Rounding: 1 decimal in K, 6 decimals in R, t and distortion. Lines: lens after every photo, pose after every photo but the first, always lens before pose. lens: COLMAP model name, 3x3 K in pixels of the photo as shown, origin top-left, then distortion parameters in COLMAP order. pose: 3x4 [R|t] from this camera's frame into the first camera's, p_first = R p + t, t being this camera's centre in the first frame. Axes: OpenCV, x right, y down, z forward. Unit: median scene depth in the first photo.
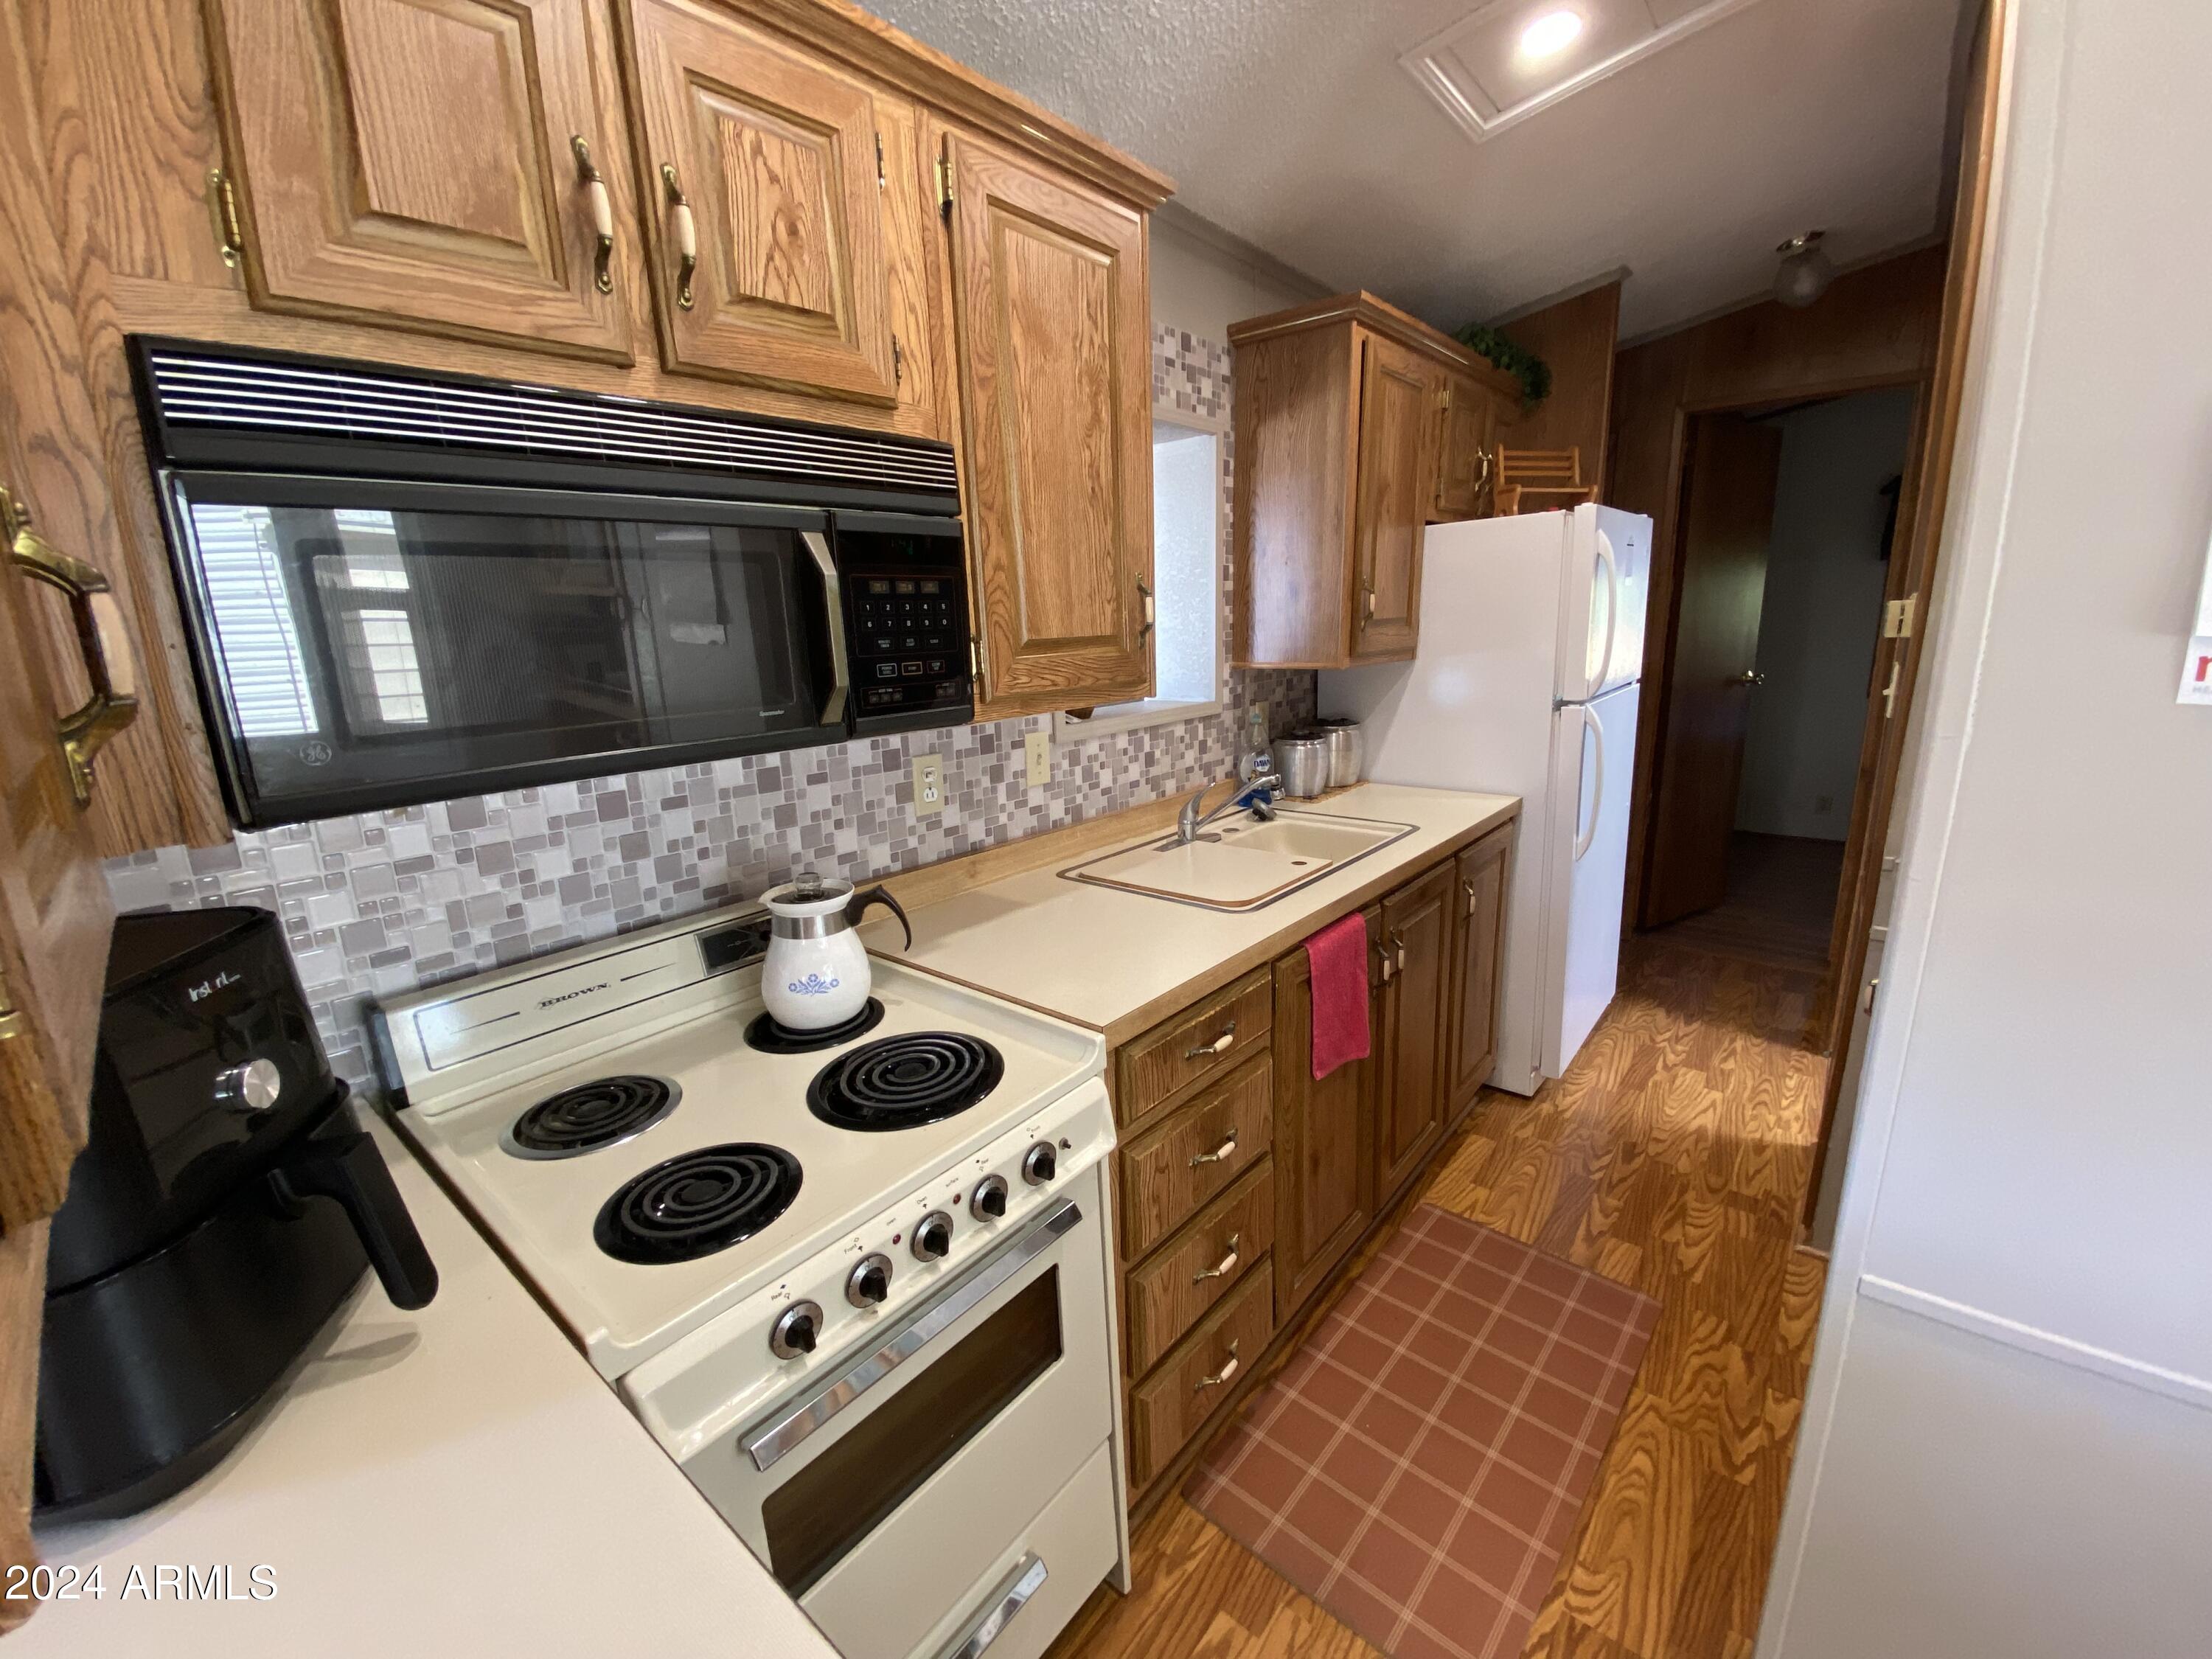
lens RADIAL K [[889.5, 0, 1119.7], [0, 889.5, 830.7], [0, 0, 1]] dist [0.029484, -0.027502]
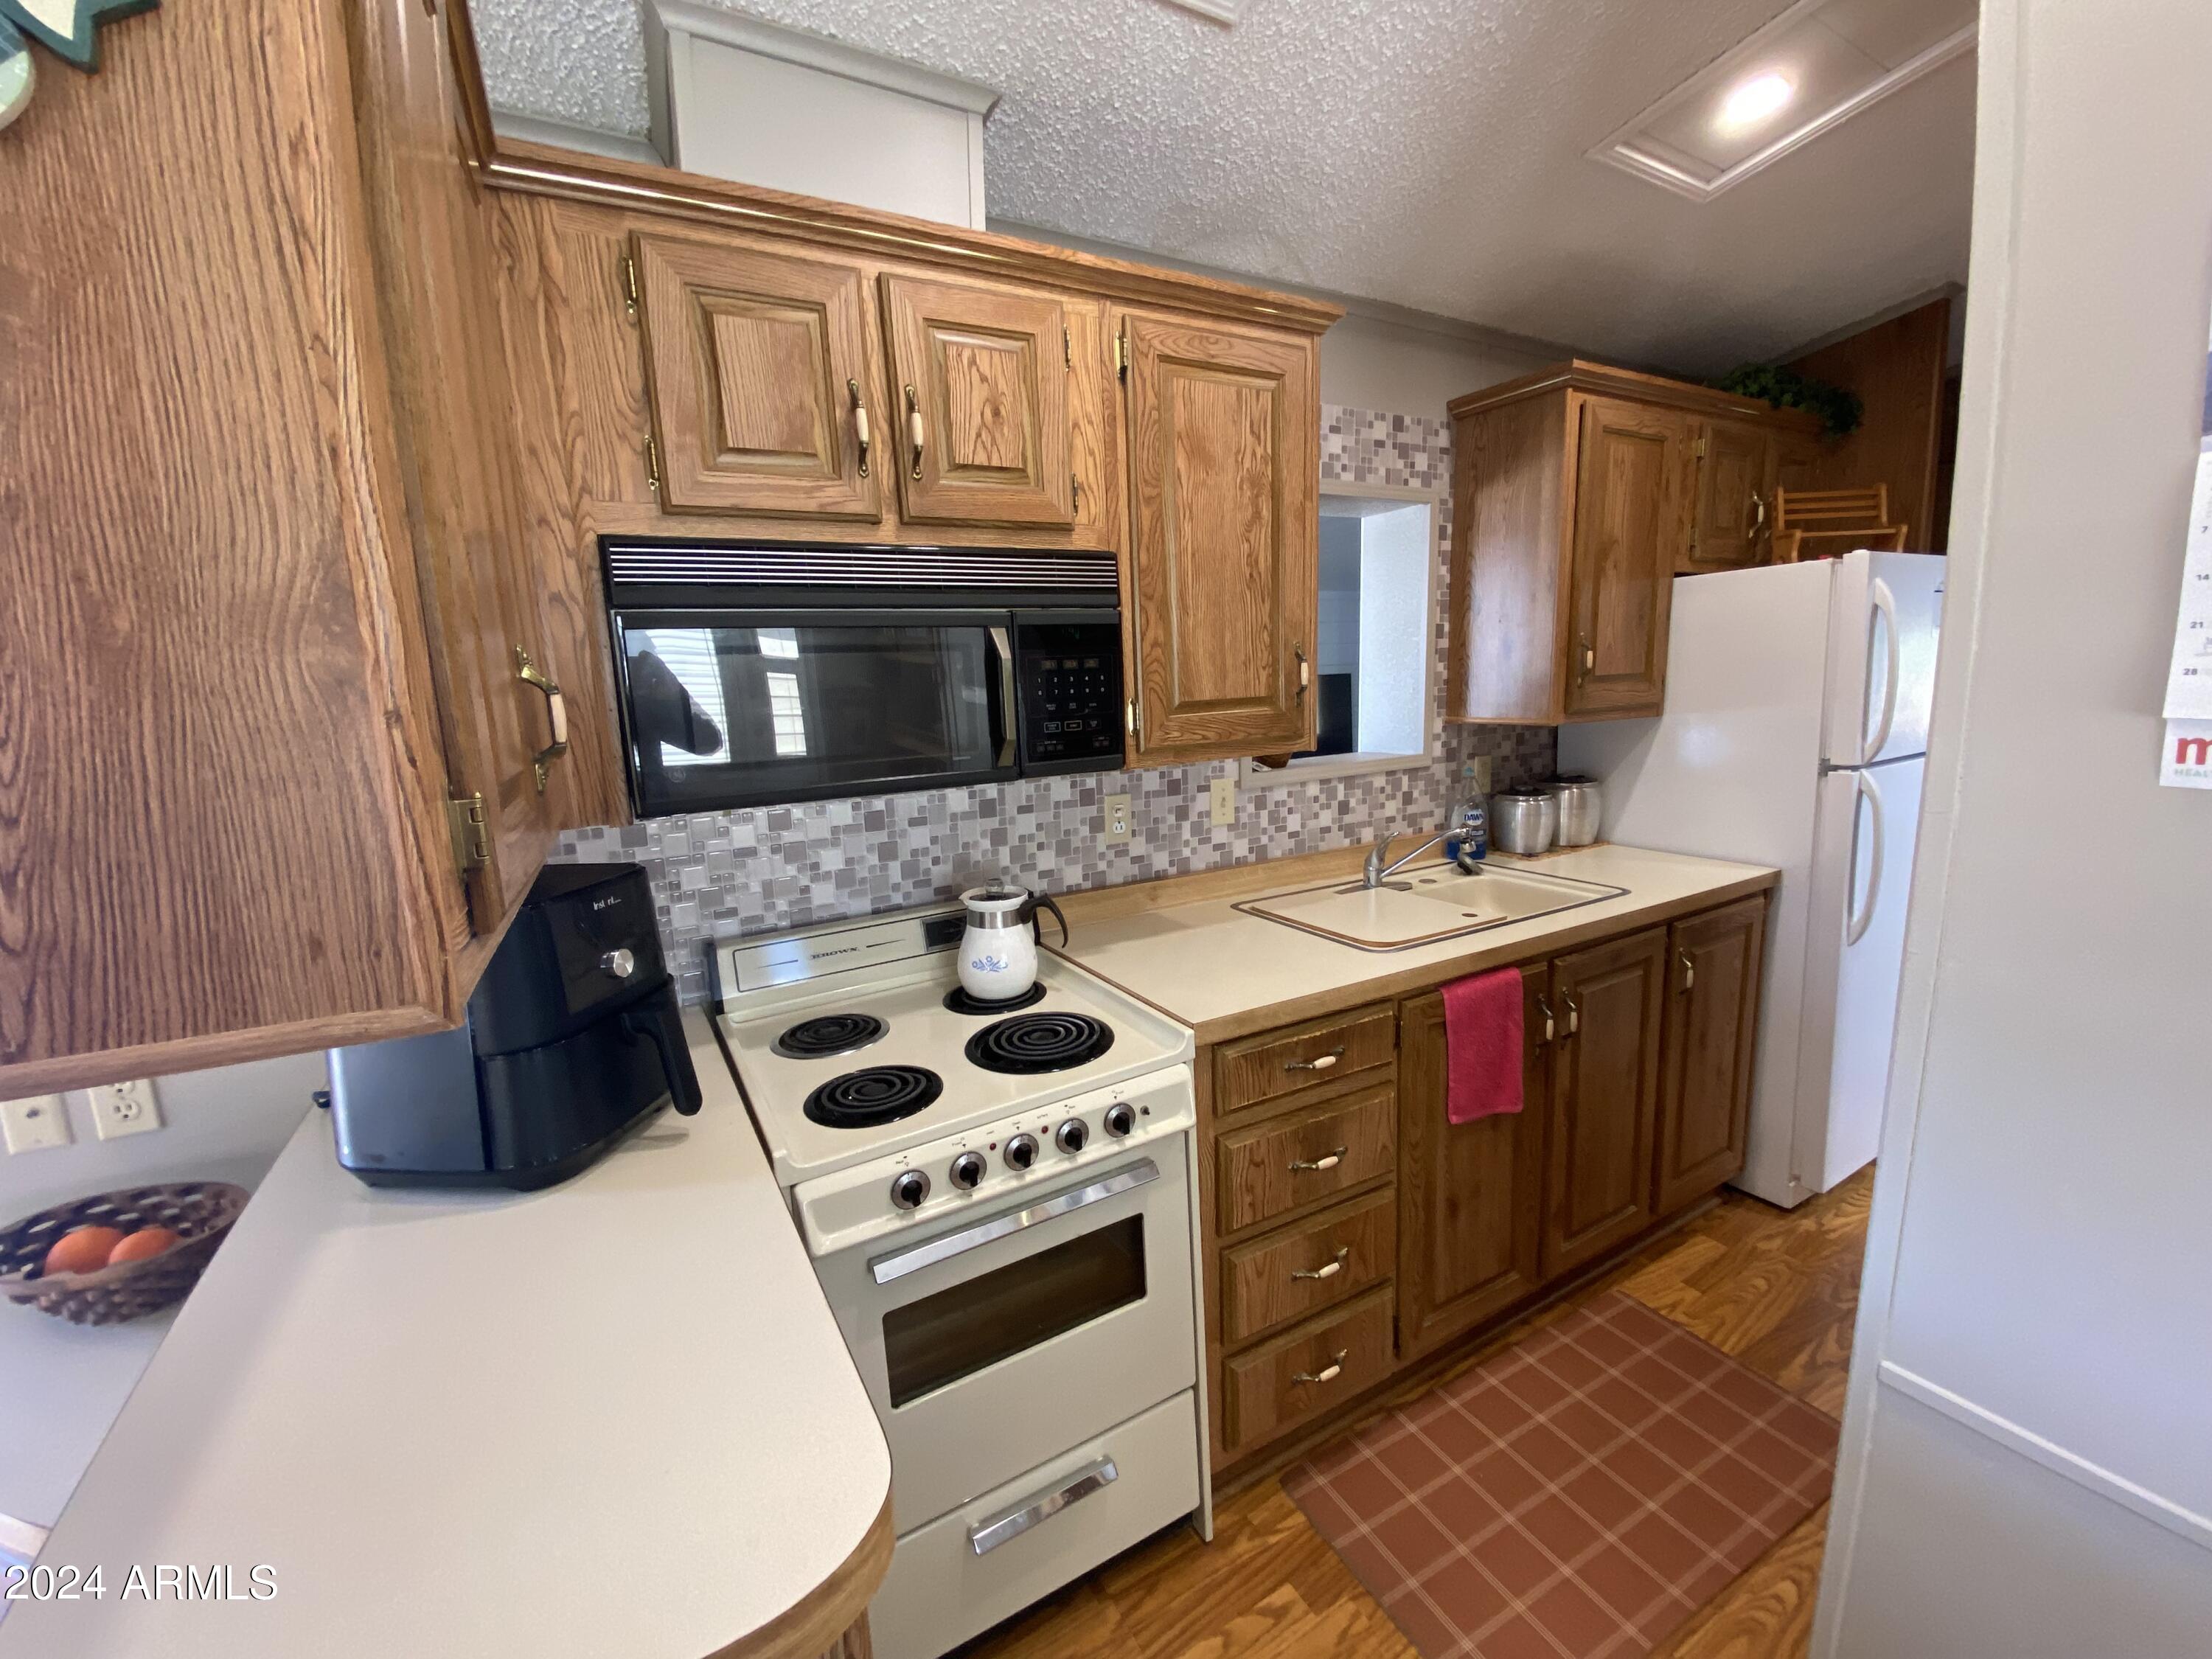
lens RADIAL K [[889.5, 0, 1119.7], [0, 889.5, 830.7], [0, 0, 1]] dist [0.029484, -0.027502]
pose [[0.941280, 0.055191, -0.333085, 0.200177], [-0.071685, 0.996725, -0.037424, 0.009437], [0.329929, 0.059104, 0.942154, -0.132267]]
